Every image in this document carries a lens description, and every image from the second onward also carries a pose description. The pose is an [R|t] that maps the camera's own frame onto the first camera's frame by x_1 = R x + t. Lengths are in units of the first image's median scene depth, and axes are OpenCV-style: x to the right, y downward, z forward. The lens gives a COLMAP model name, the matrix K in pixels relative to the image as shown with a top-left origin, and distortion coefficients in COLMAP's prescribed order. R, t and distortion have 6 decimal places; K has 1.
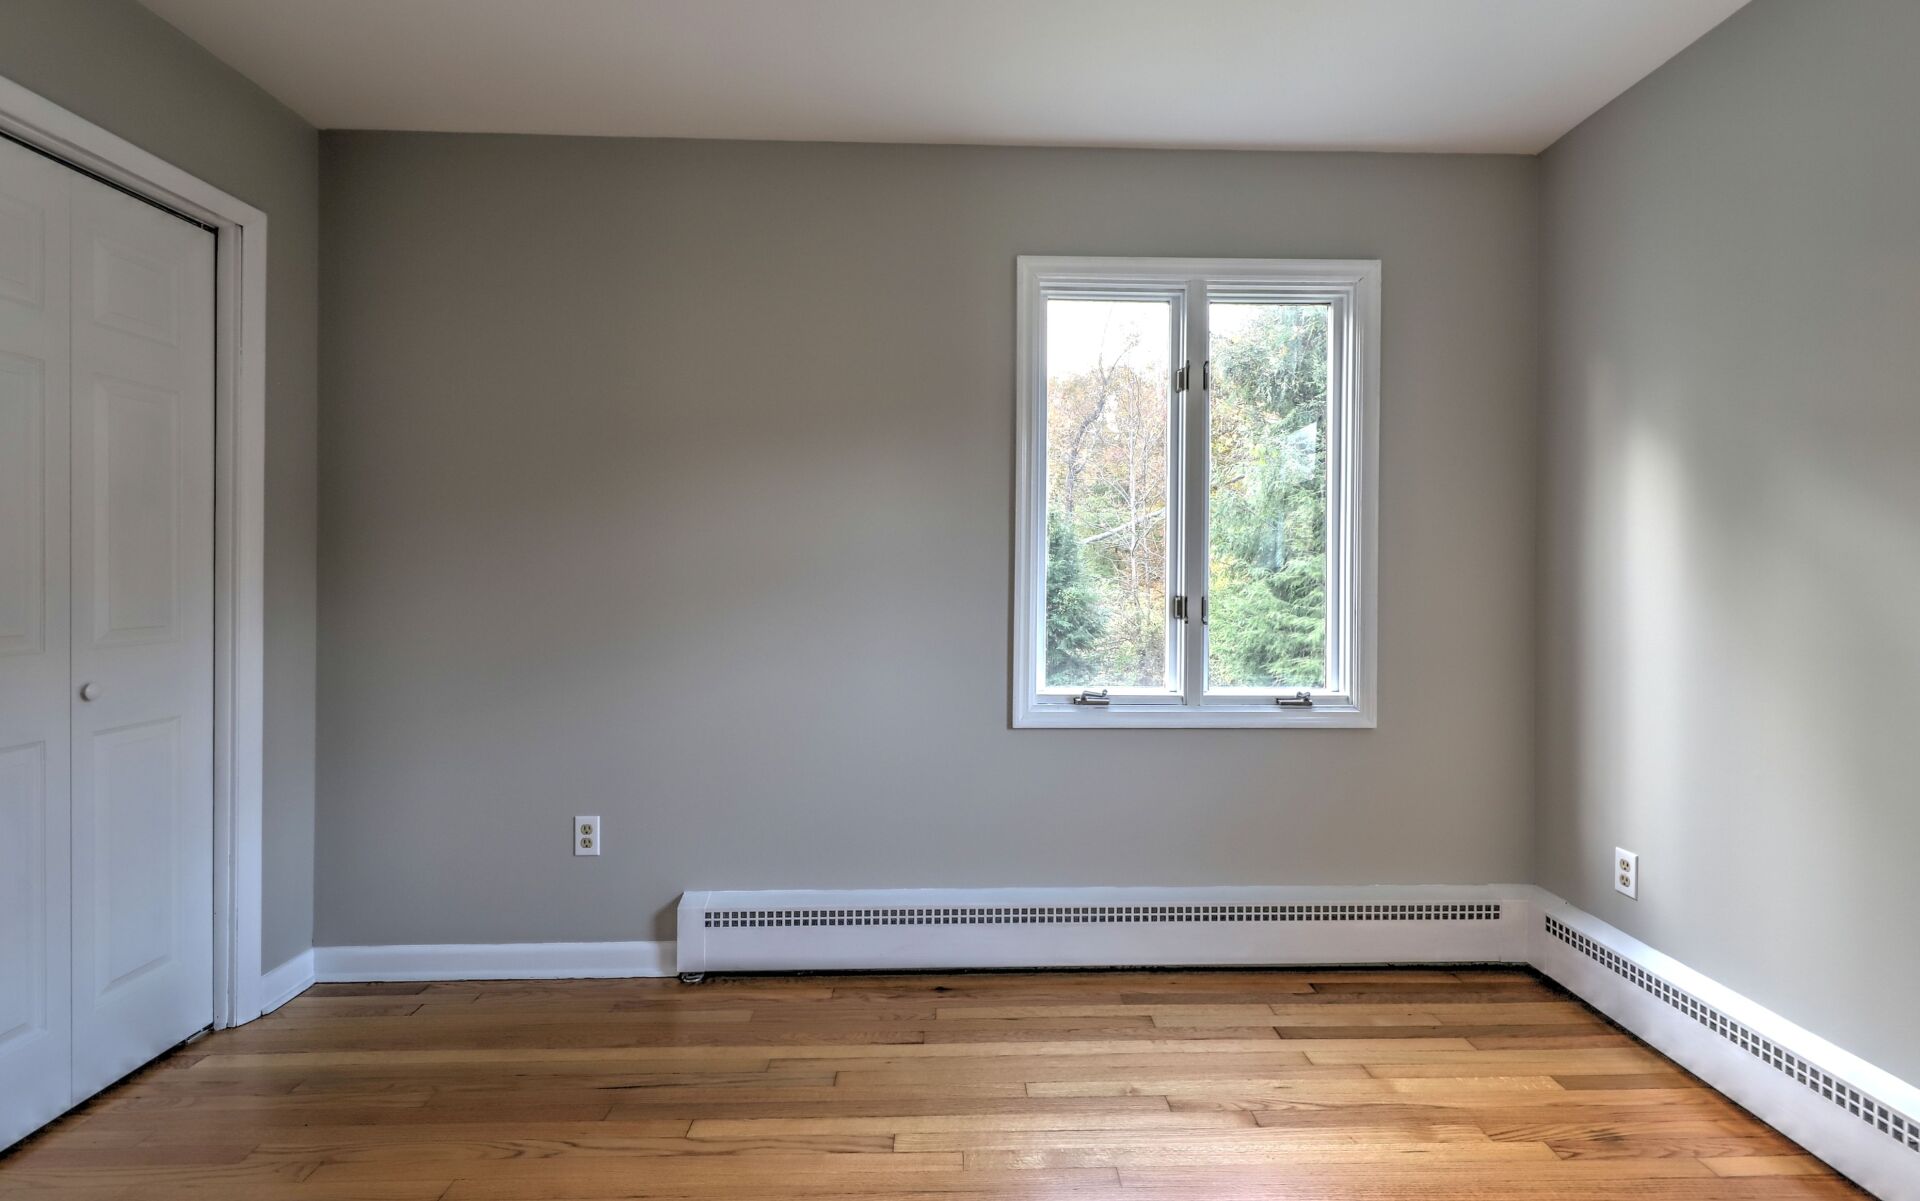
lens RADIAL K [[854.6, 0, 940.1], [0, 854.6, 582.0], [0, 0, 1]] dist [-0.000637, -0.000058]
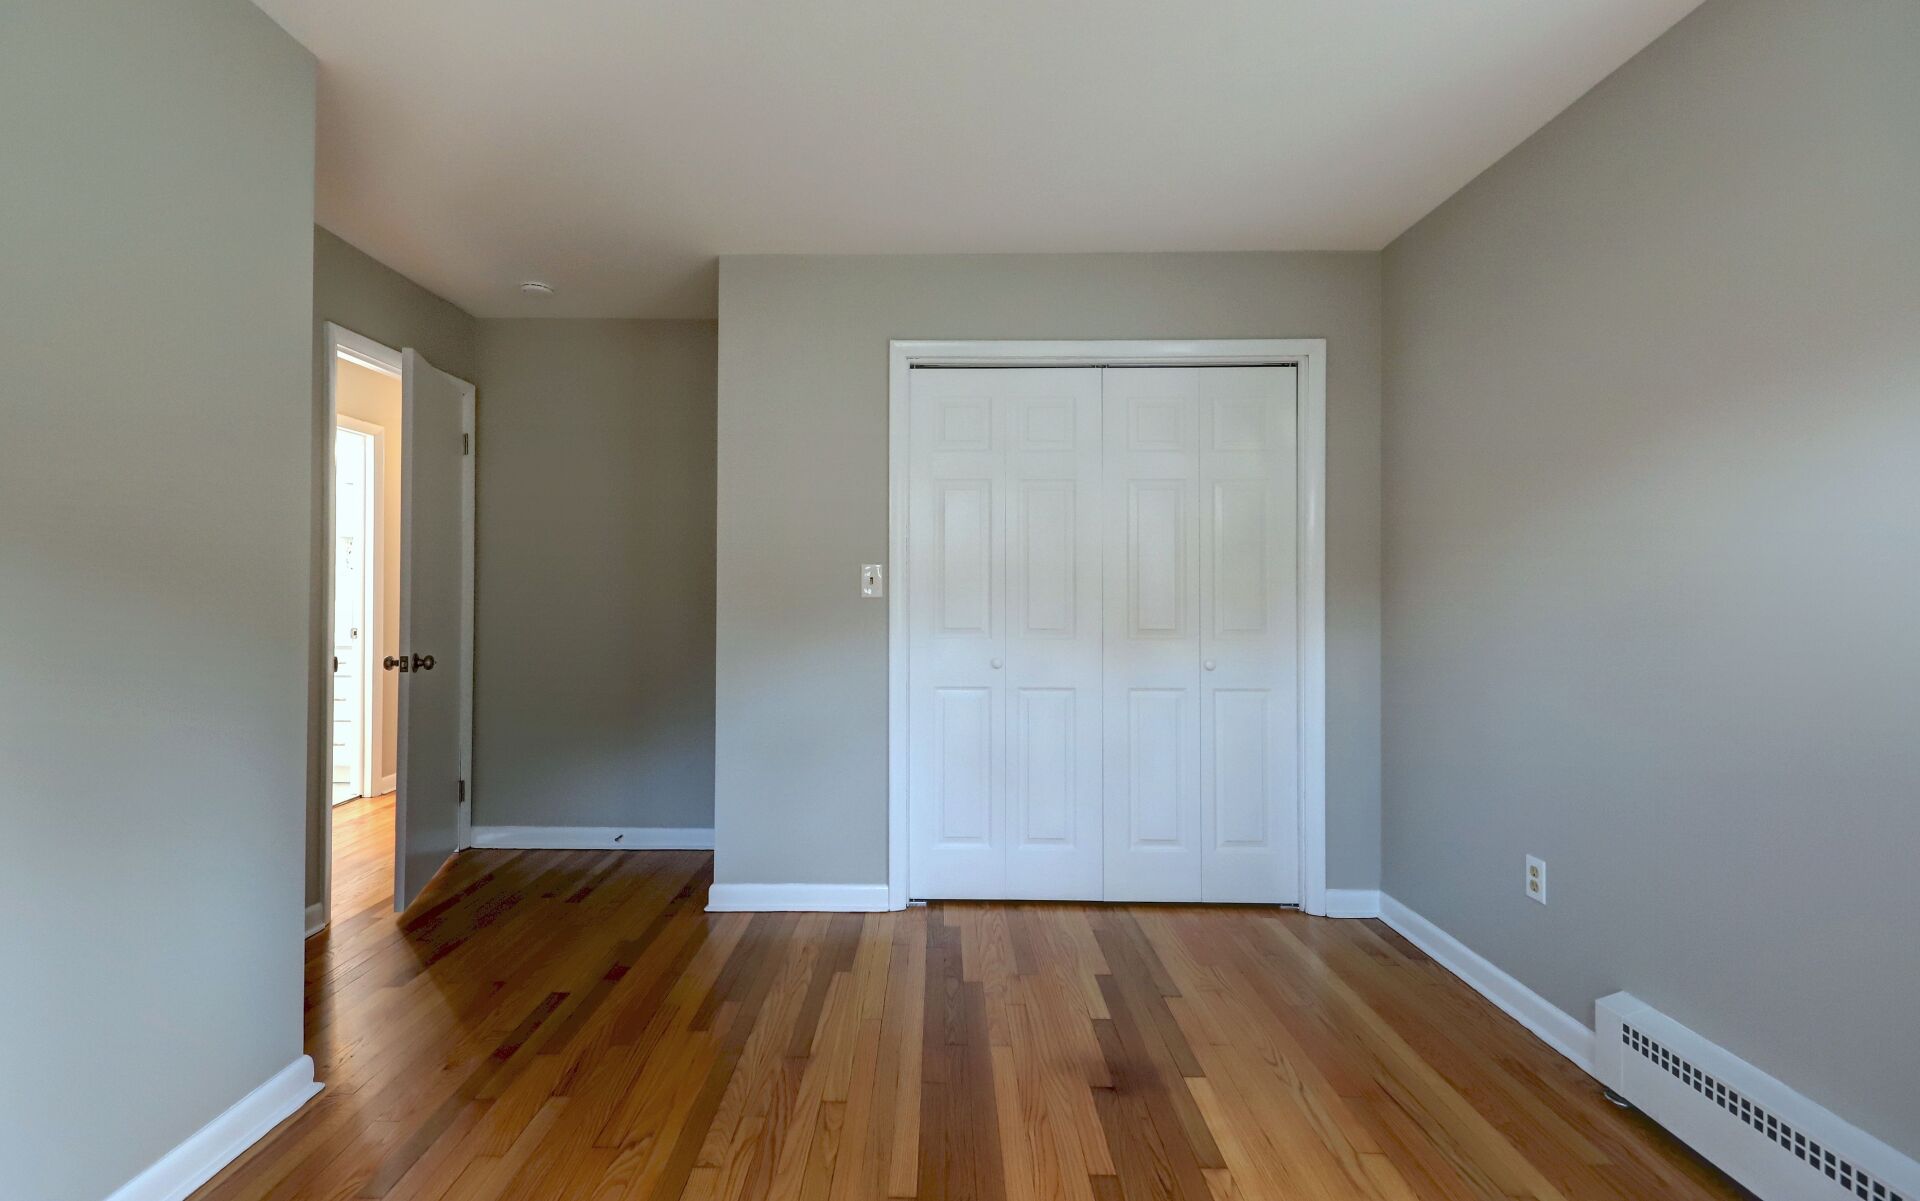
lens RADIAL K [[812.7, 0, 967.5], [0, 812.7, 569.1], [0, 0, 1]] dist [0.000924, -0.000310]
pose [[0.019634, -0.026529, -0.999455, 0.509434], [-0.022468, 0.999384, -0.026968, -0.003671], [0.999555, 0.022985, 0.019026, 0.381267]]
